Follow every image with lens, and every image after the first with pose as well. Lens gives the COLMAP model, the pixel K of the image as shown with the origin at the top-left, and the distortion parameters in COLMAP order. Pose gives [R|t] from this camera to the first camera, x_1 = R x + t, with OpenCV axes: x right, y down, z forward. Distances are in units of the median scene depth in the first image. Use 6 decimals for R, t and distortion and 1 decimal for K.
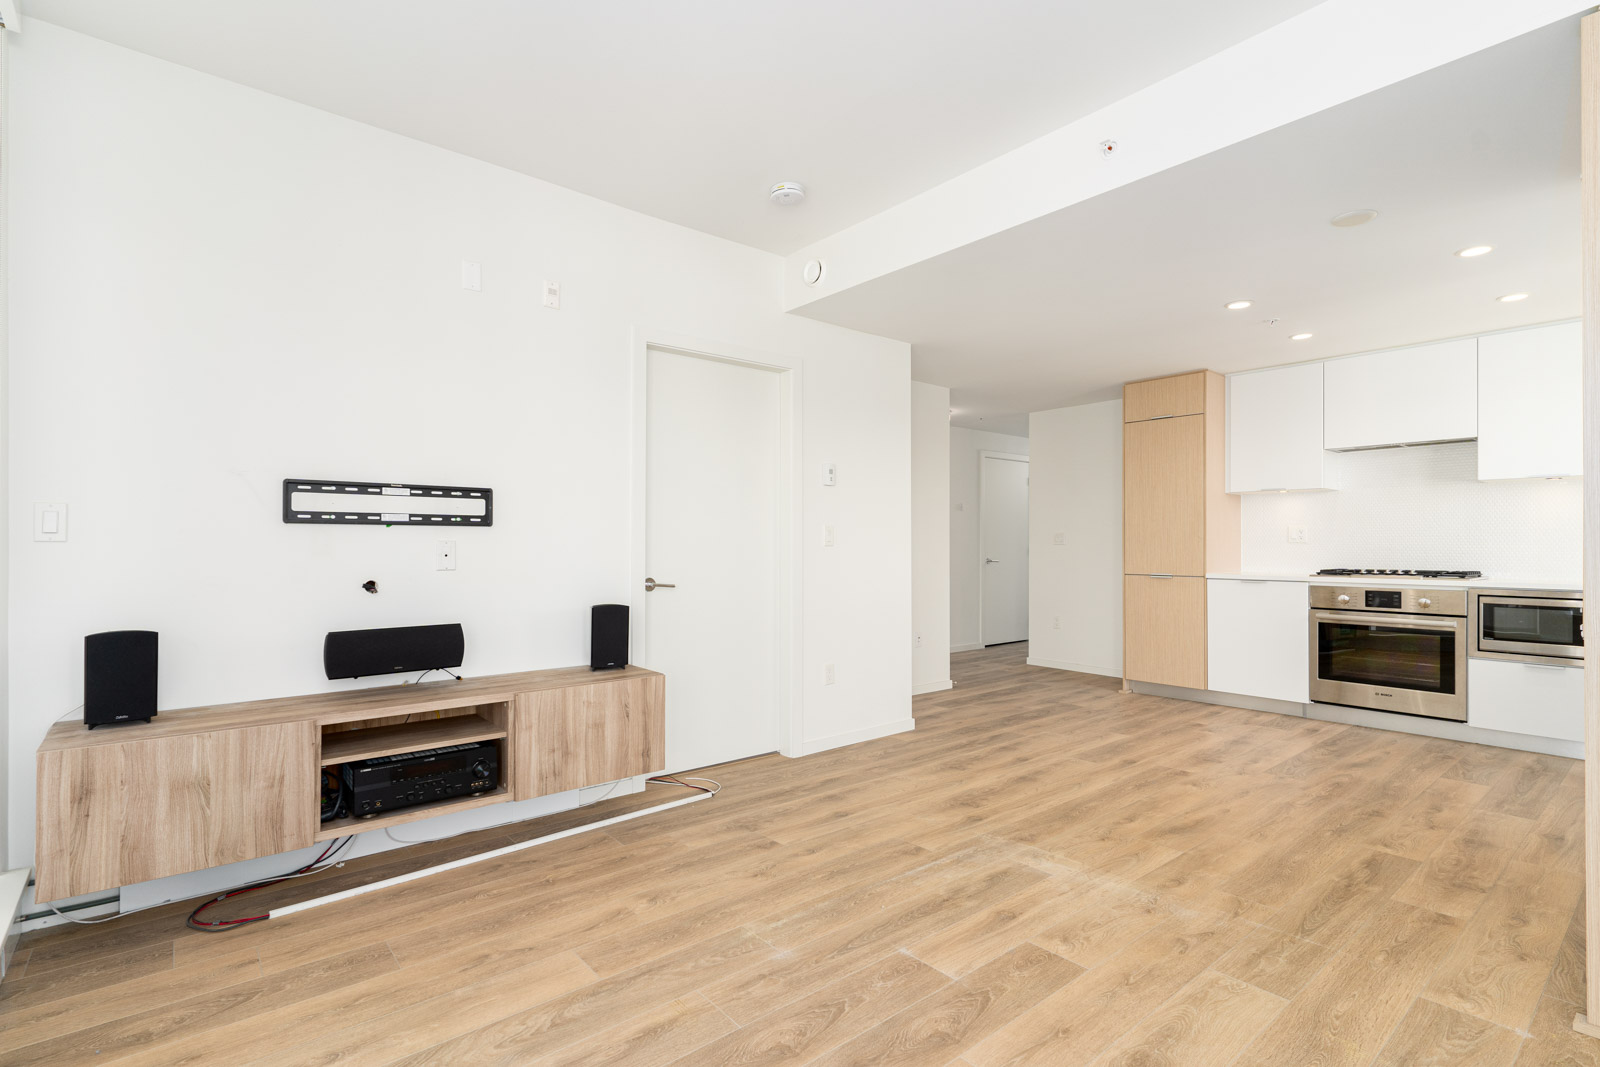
lens RADIAL K [[771.6, 0, 799.0], [0, 771.6, 538.4], [0, 0, 1]] dist [0.004353, 0.000966]
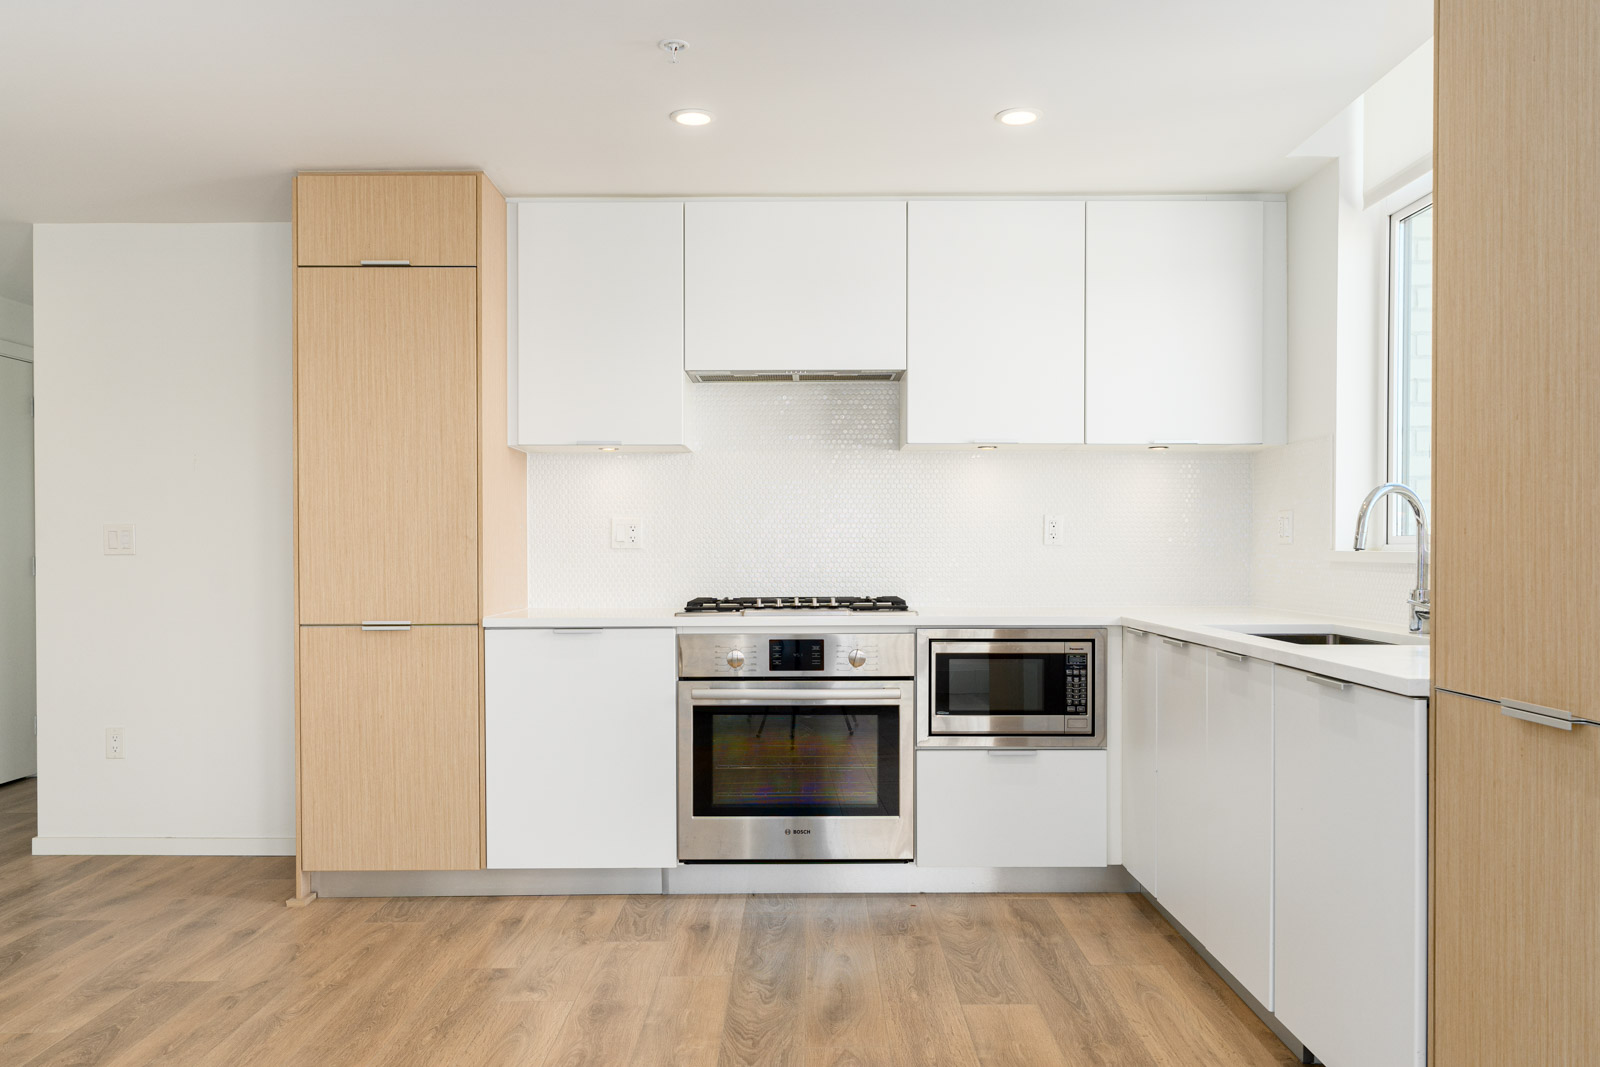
lens RADIAL K [[1193.8, 0, 810.5], [0, 1193.8, 565.8], [0, 0, 1]] dist [-0.005938, -0.001862]
pose [[0.641938, -0.010867, 0.766680, 0.137293], [-0.002945, 0.999857, 0.016638, 0.003580], [-0.766751, -0.012938, 0.641814, 0.495662]]
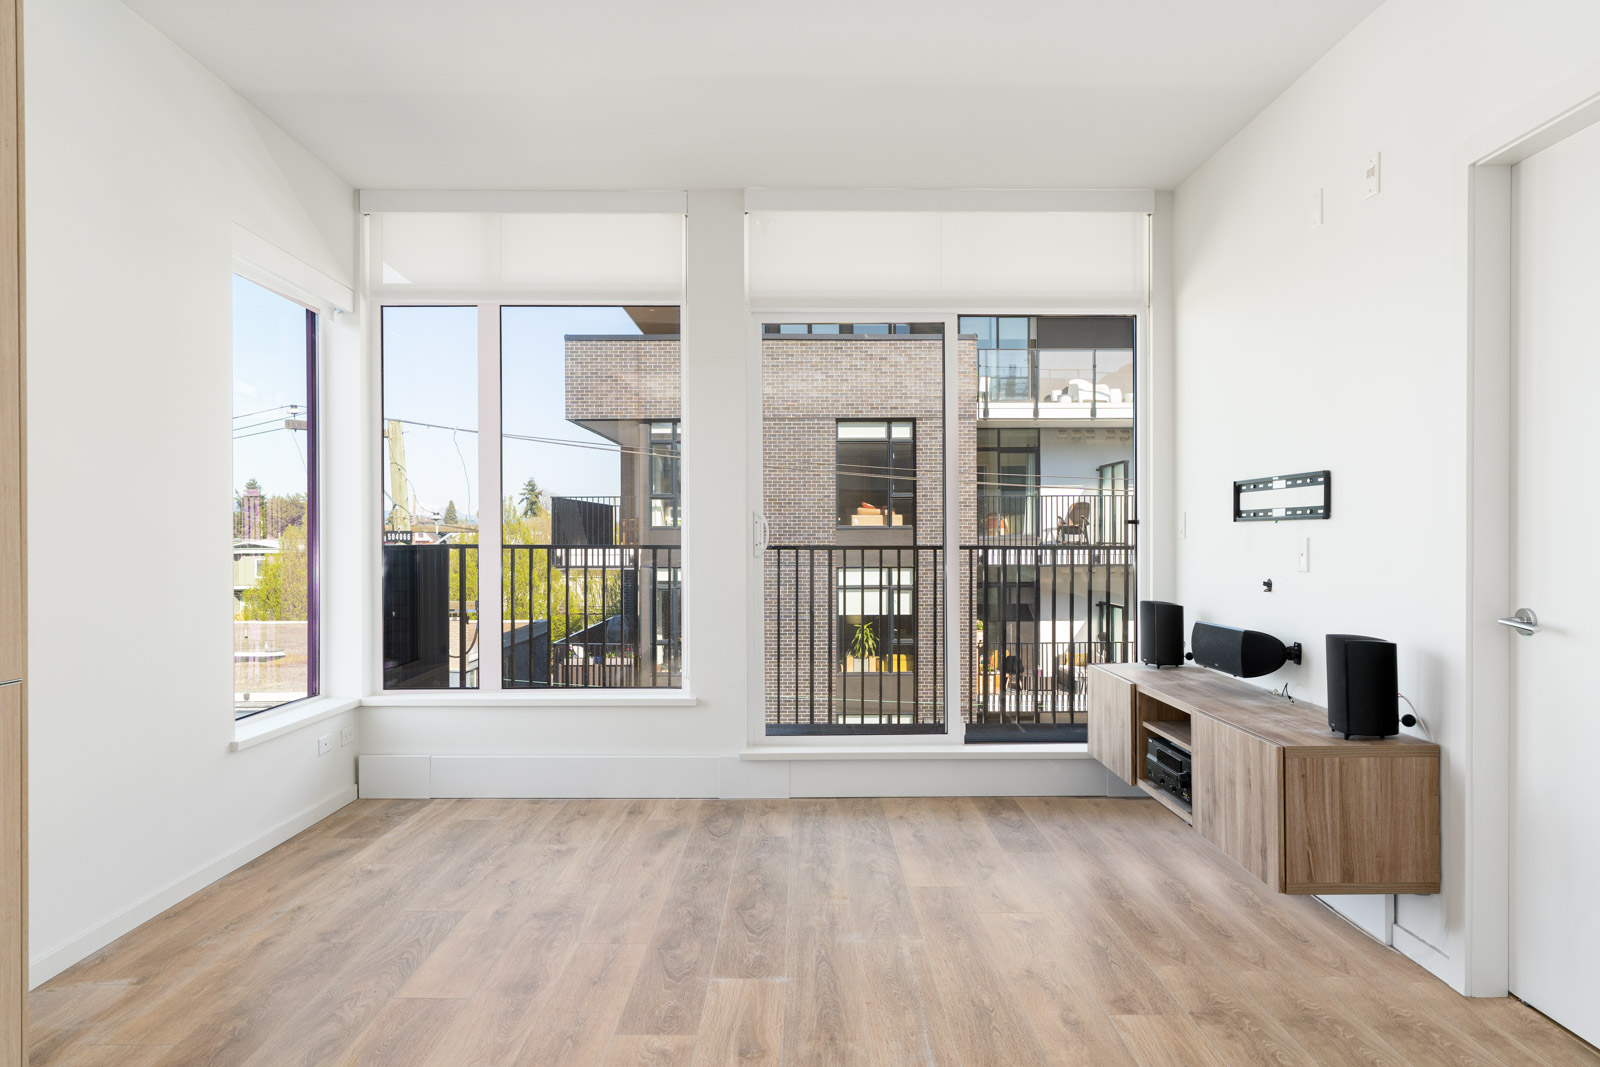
lens RADIAL K [[1050.7, 0, 797.5], [0, 1050.7, 537.2], [0, 0, 1]] dist [0.013011, -0.000674]
pose [[-0.640664, 0.000251, -0.767821, 0.546477], [0.008247, 0.999945, -0.006555, 0.004033], [0.767777, -0.010532, -0.640631, 0.911242]]
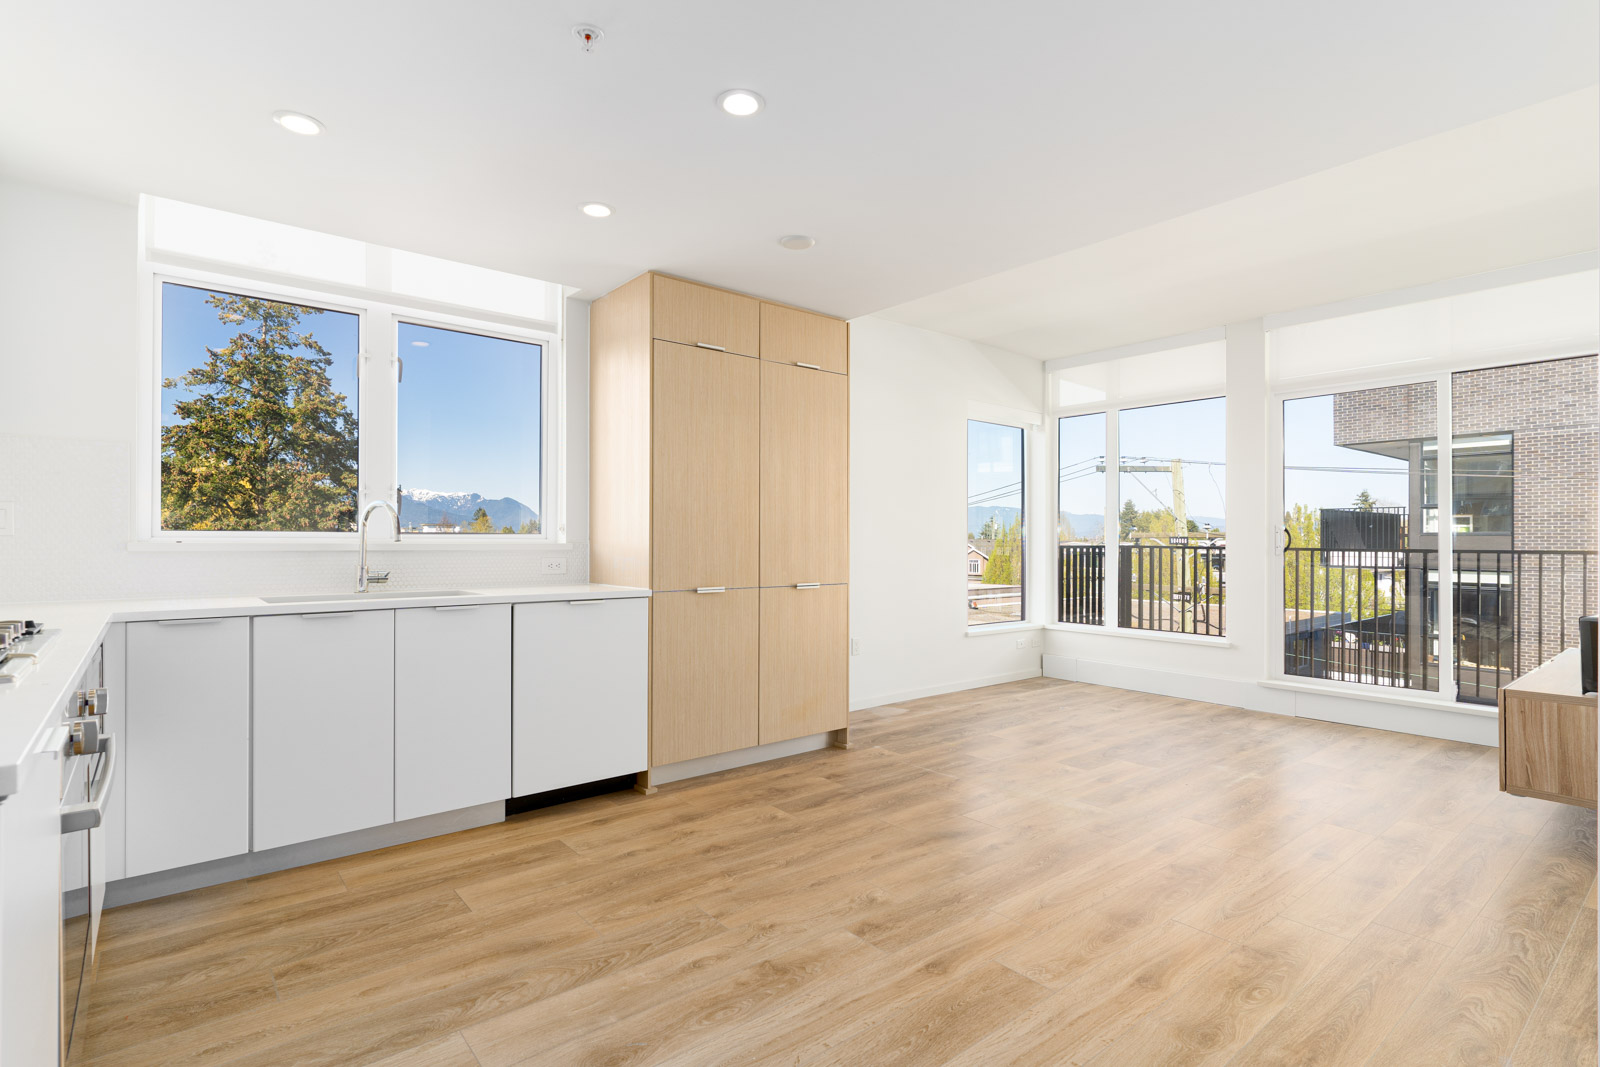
lens RADIAL K [[771.6, 0, 798.2], [0, 771.6, 539.8], [0, 0, 1]] dist [0.004353, 0.000966]
pose [[-0.999949, -0.004036, 0.009230, 0.478109], [-0.004130, 0.999940, -0.010194, 0.008132], [-0.009188, -0.010232, -0.999905, 1.406674]]
